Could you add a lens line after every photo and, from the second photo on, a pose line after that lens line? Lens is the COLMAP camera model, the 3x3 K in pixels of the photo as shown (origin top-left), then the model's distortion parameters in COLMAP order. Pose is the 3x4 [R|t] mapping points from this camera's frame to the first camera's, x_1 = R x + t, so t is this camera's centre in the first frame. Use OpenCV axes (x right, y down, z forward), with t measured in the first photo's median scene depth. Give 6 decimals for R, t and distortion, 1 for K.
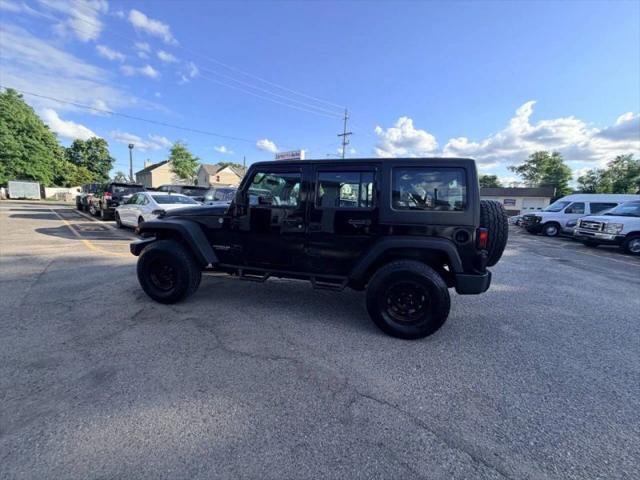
lens RADIAL K [[254.1, 0, 319.5], [0, 254.1, 239.5], [0, 0, 1]] dist [-0.000278, 0.000295]
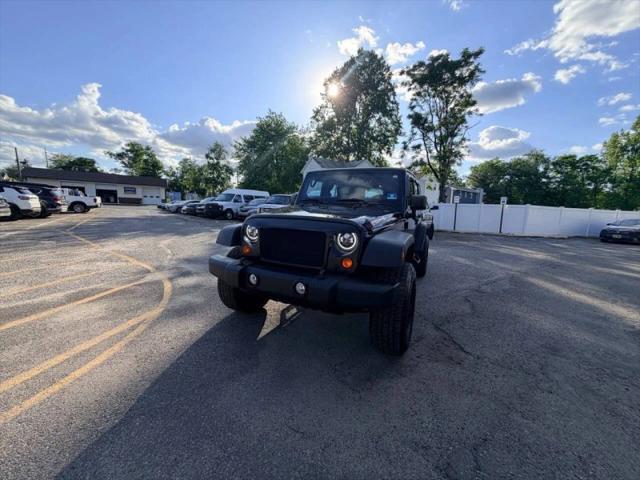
lens RADIAL K [[254.1, 0, 319.1], [0, 254.1, 237.0], [0, 0, 1]] dist [-0.000278, 0.000295]
pose [[0.207515, -0.146567, 0.967189, -0.187346], [0.106897, 0.986189, 0.126511, -0.025182], [-0.972374, 0.077136, 0.220317, 0.150742]]
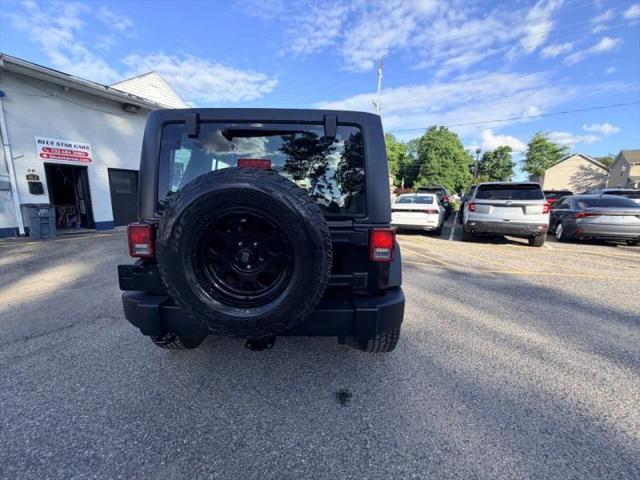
lens RADIAL K [[254.1, 0, 319.1], [0, 254.1, 242.2], [0, 0, 1]] dist [-0.000278, 0.000295]
pose [[0.219981, 0.135524, -0.966044, 0.145378], [-0.141608, 0.984249, 0.105832, -0.013702], [0.965171, 0.113519, 0.235707, 0.140425]]
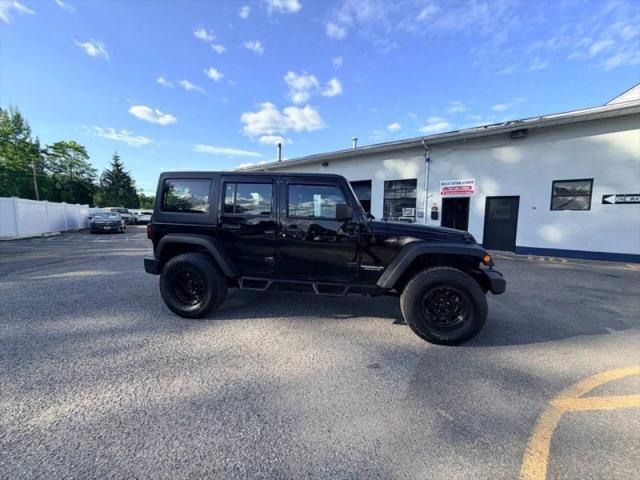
lens RADIAL K [[254.1, 0, 318.0], [0, 254.1, 242.8], [0, 0, 1]] dist [-0.000278, 0.000295]
pose [[-0.996283, -0.056649, -0.064893, -0.001725], [-0.070572, 0.968746, 0.237805, -0.043940], [0.049394, 0.241501, -0.969143, 0.321895]]
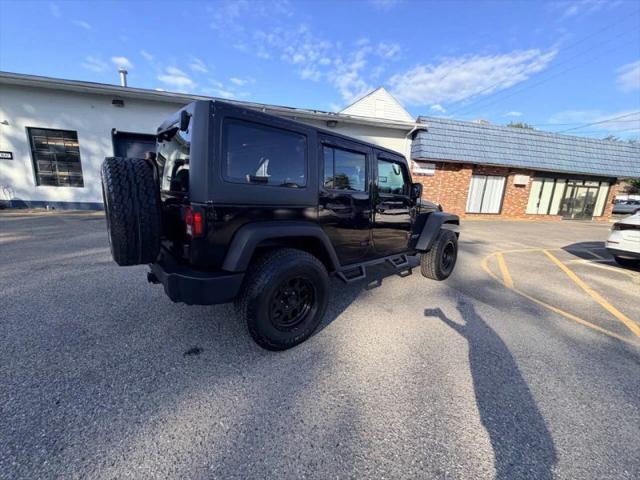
lens RADIAL K [[254.1, 0, 318.6], [0, 254.1, 242.0], [0, 0, 1]] dist [-0.000278, 0.000295]
pose [[-0.573435, 0.093696, -0.813876, 0.123660], [-0.187010, 0.952239, 0.241388, -0.026936], [0.797621, 0.290623, -0.528525, 0.239988]]
